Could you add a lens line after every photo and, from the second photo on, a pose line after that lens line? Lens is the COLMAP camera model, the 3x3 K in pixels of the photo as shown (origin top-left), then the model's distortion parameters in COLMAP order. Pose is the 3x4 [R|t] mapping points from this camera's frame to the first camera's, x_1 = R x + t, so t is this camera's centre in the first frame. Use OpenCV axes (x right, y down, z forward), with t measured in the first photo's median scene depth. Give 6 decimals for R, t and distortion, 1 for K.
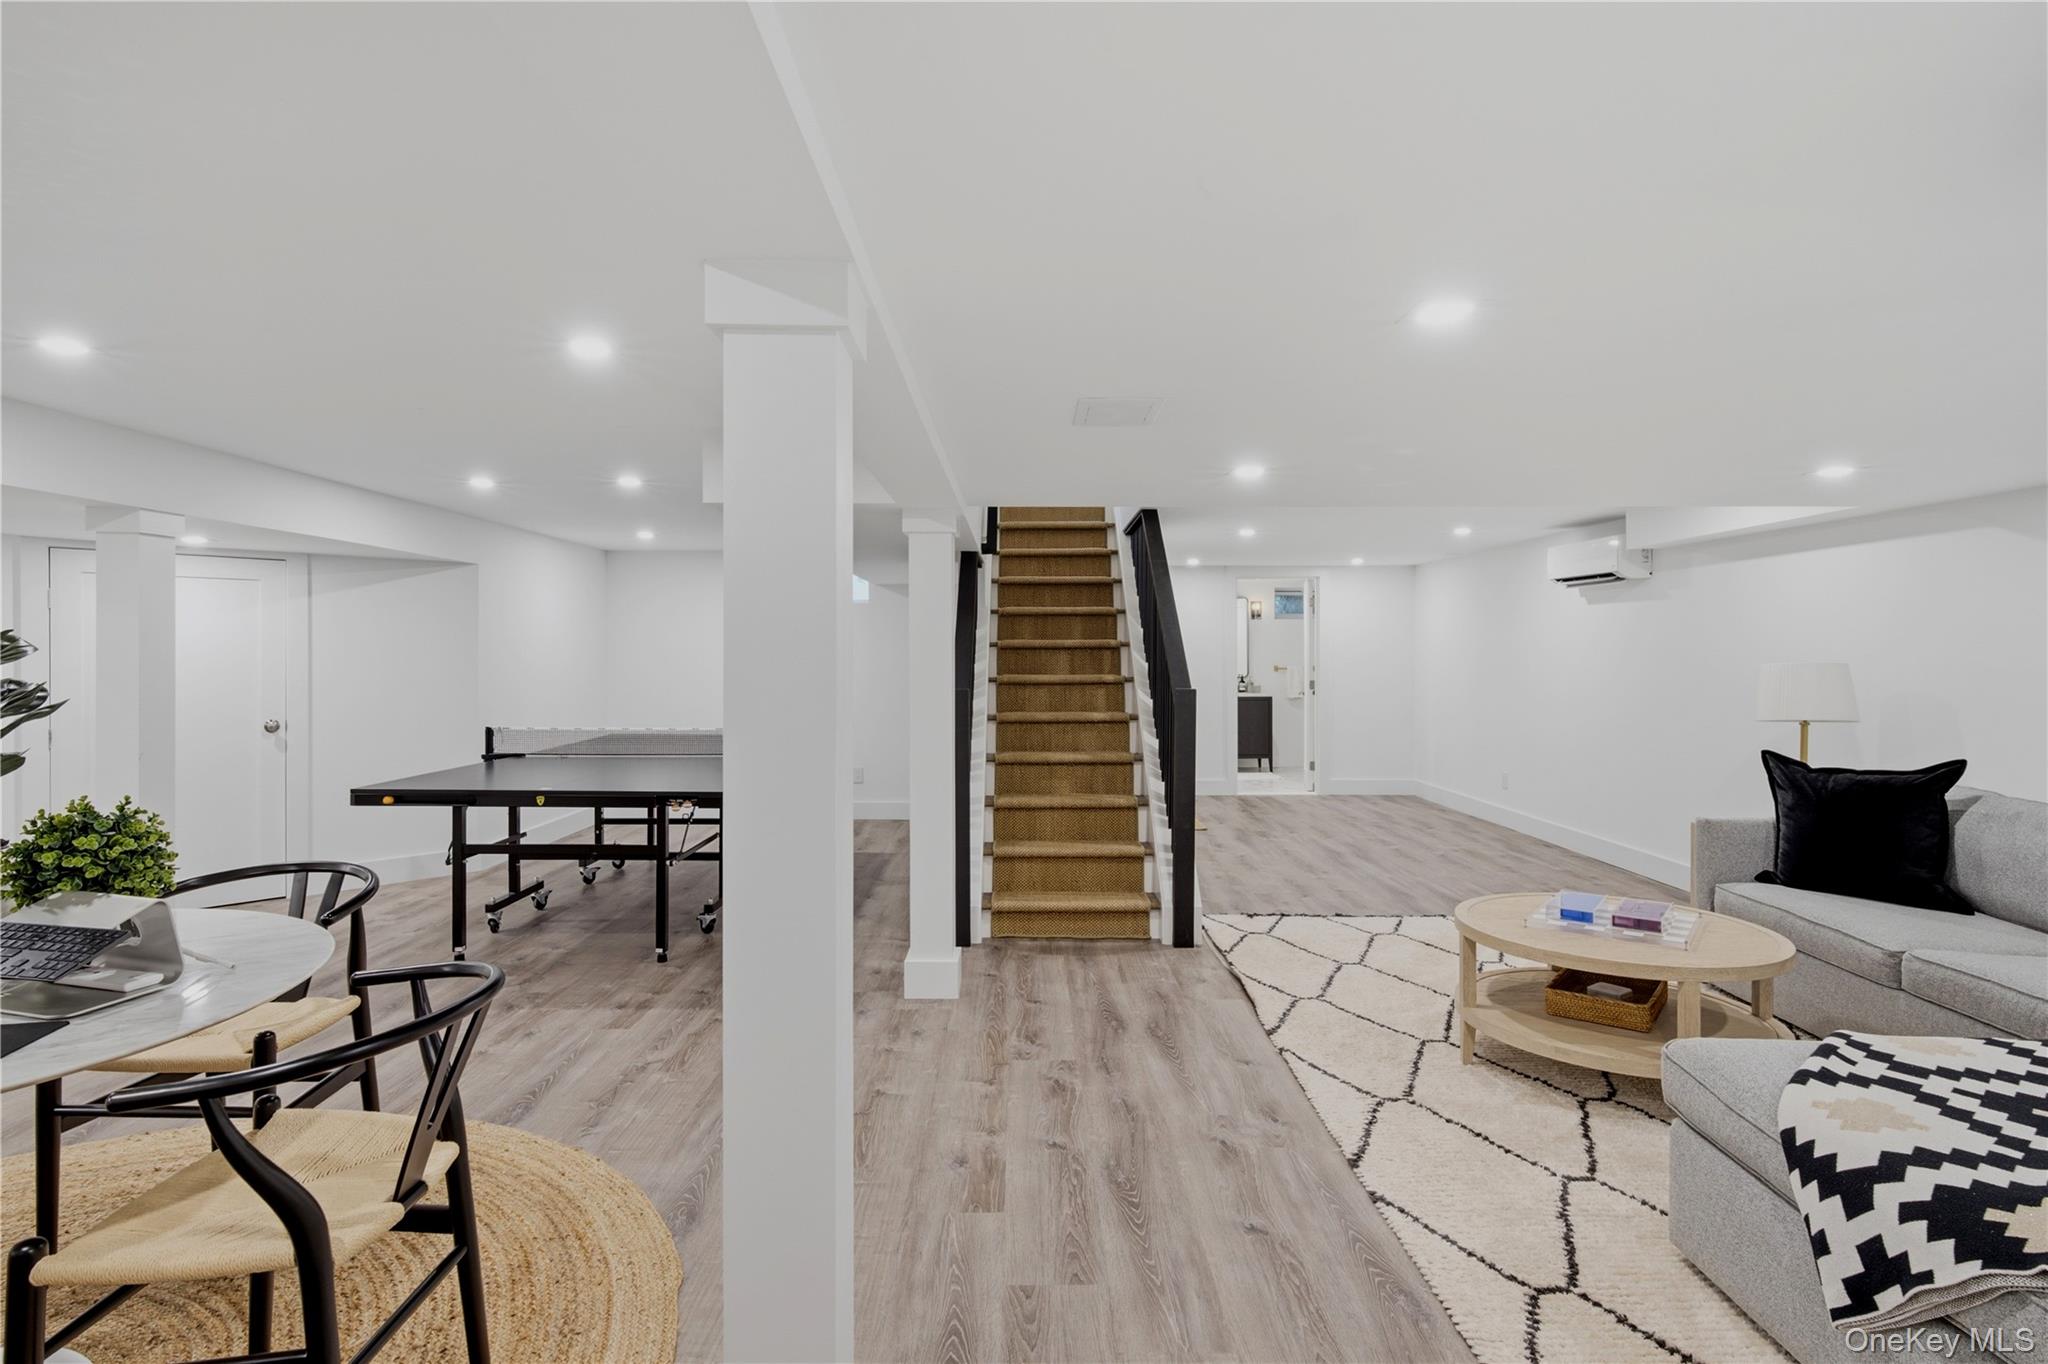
lens RADIAL K [[1009.0, 0, 1029.4], [0, 1009.0, 647.0], [0, 0, 1]] dist [0.002003, 0.000182]
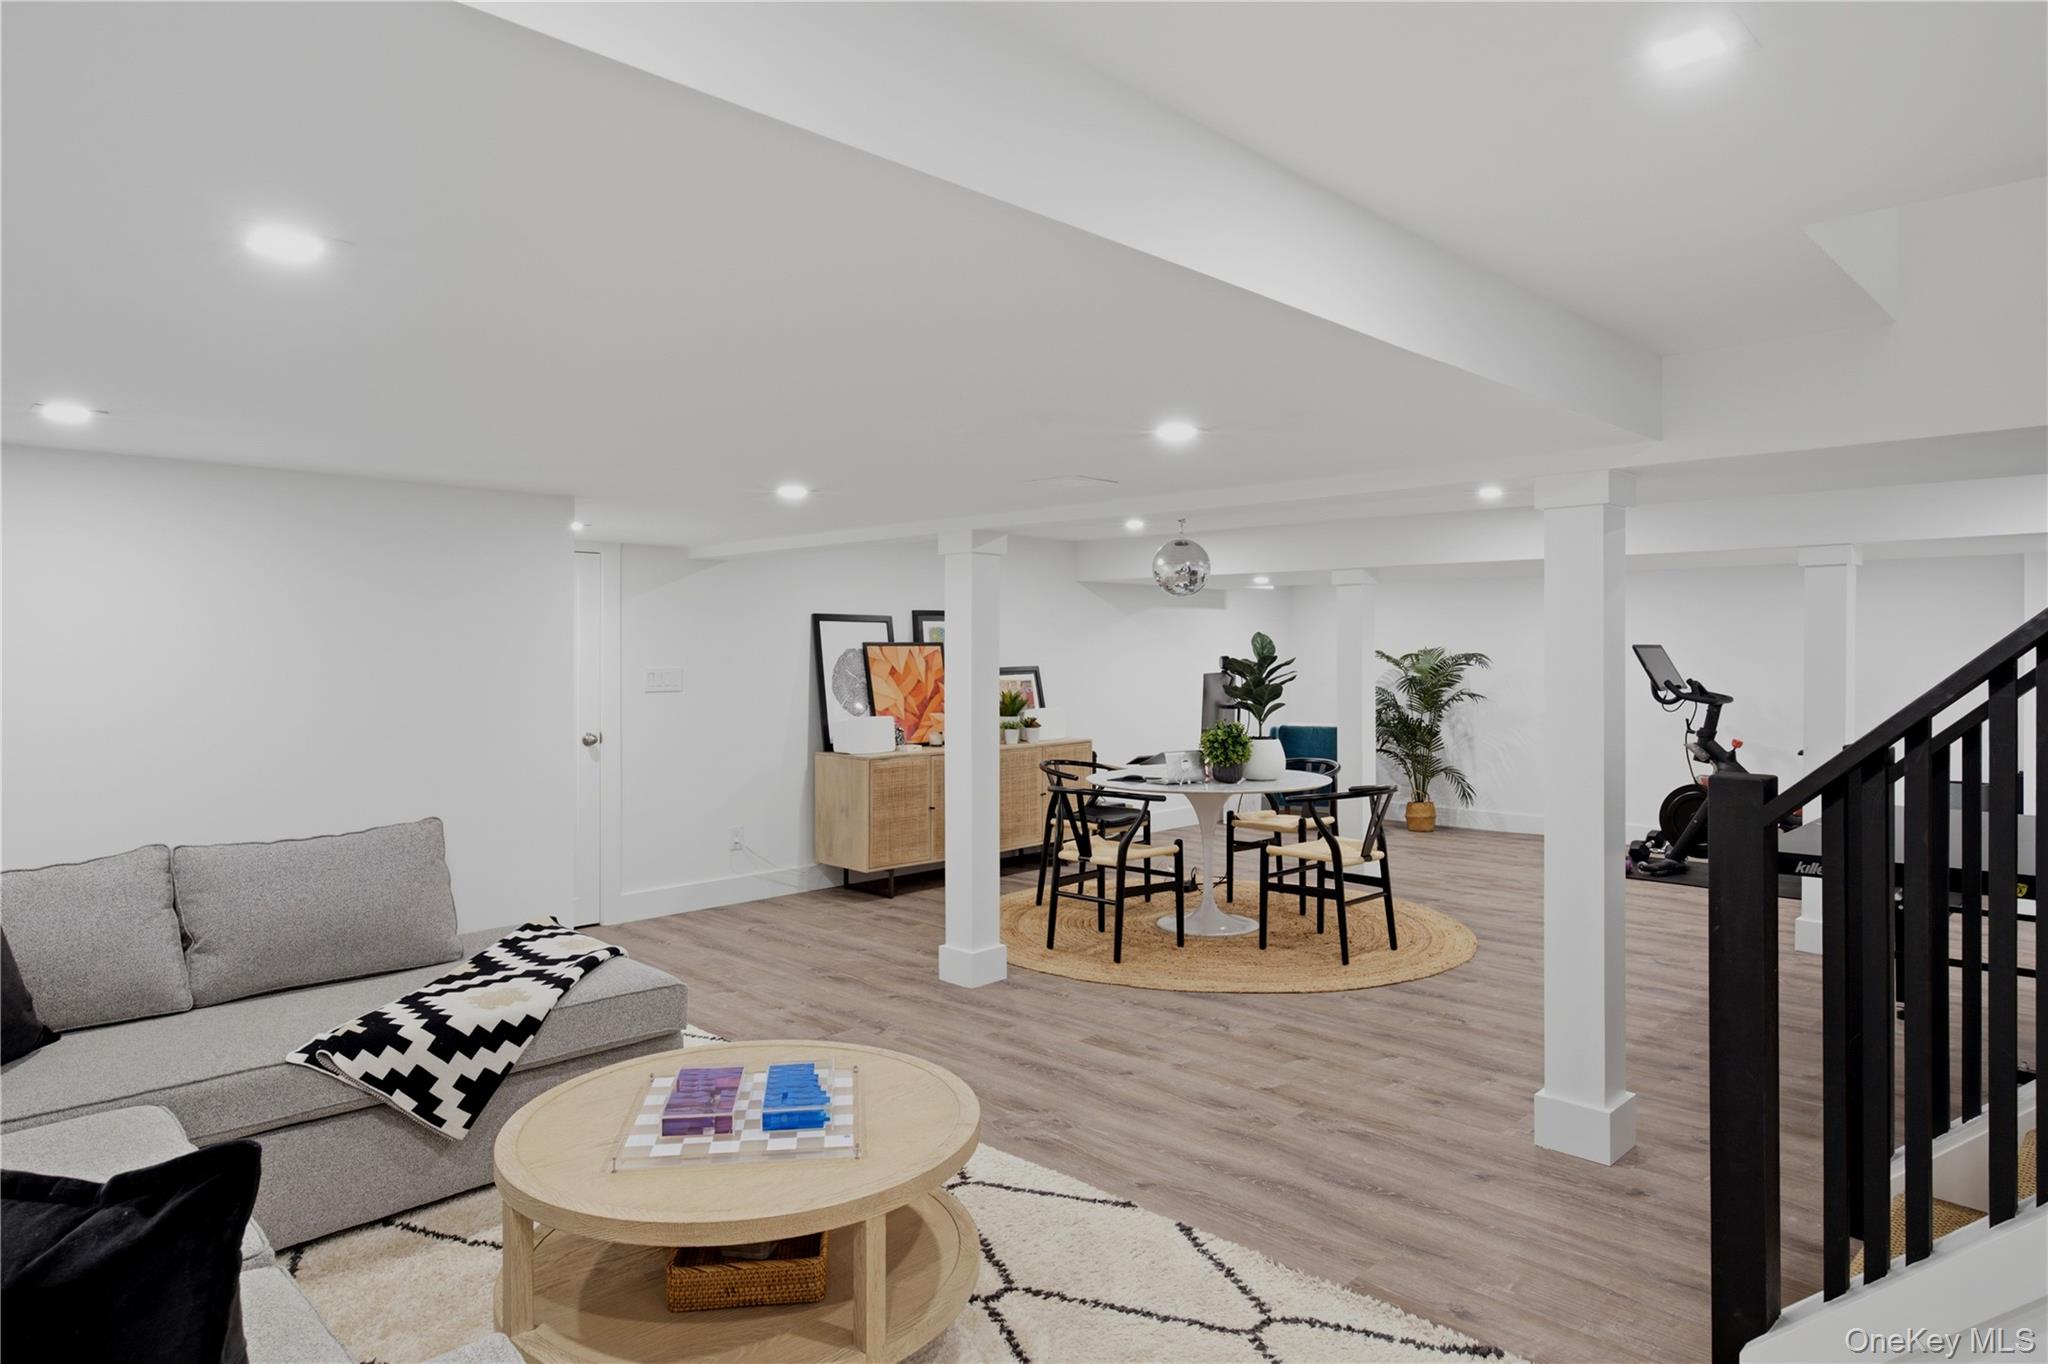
lens RADIAL K [[1334.0, 0, 1021.8], [0, 1334.0, 672.6], [0, 0, 1]] dist [0.001984, 0.005837]
pose [[-0.705761, 0.011367, -0.708359, 0.952963], [0.008134, 0.999935, 0.007941, -0.001781], [0.708404, -0.000158, -0.705807, 1.558360]]
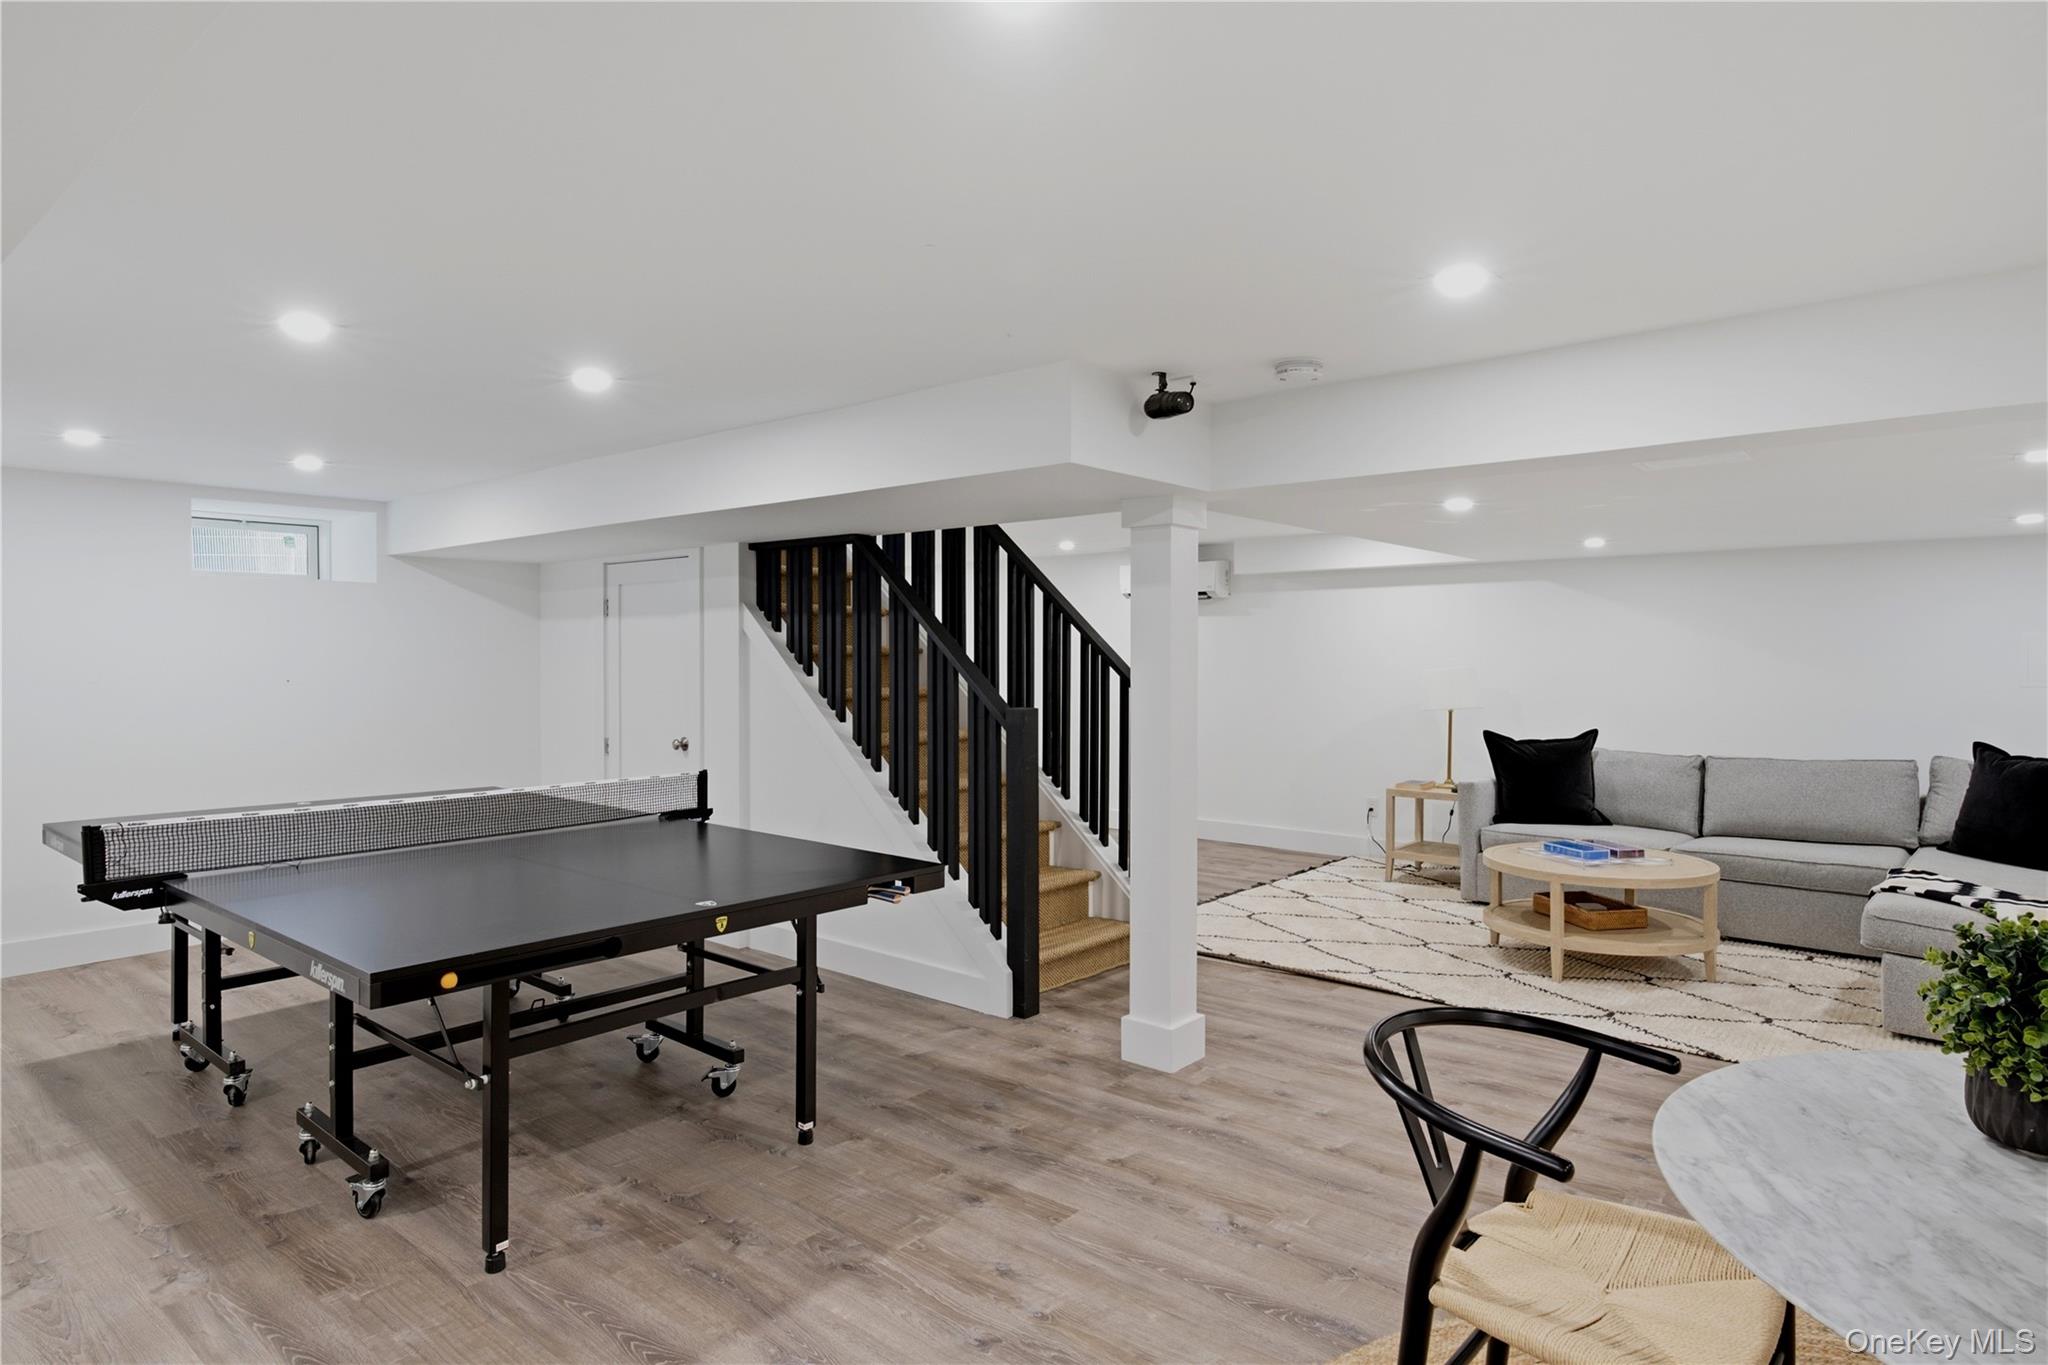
lens RADIAL K [[1089.1, 0, 1024.0], [0, 1089.1, 682.5], [0, 0, 1]] dist [-0.003075, 0.000369]
pose [[0.674420, -0.018455, 0.738117, -0.964020], [-0.004921, 0.999553, 0.029488, -0.007494], [-0.738332, -0.023520, 0.674028, 0.529558]]
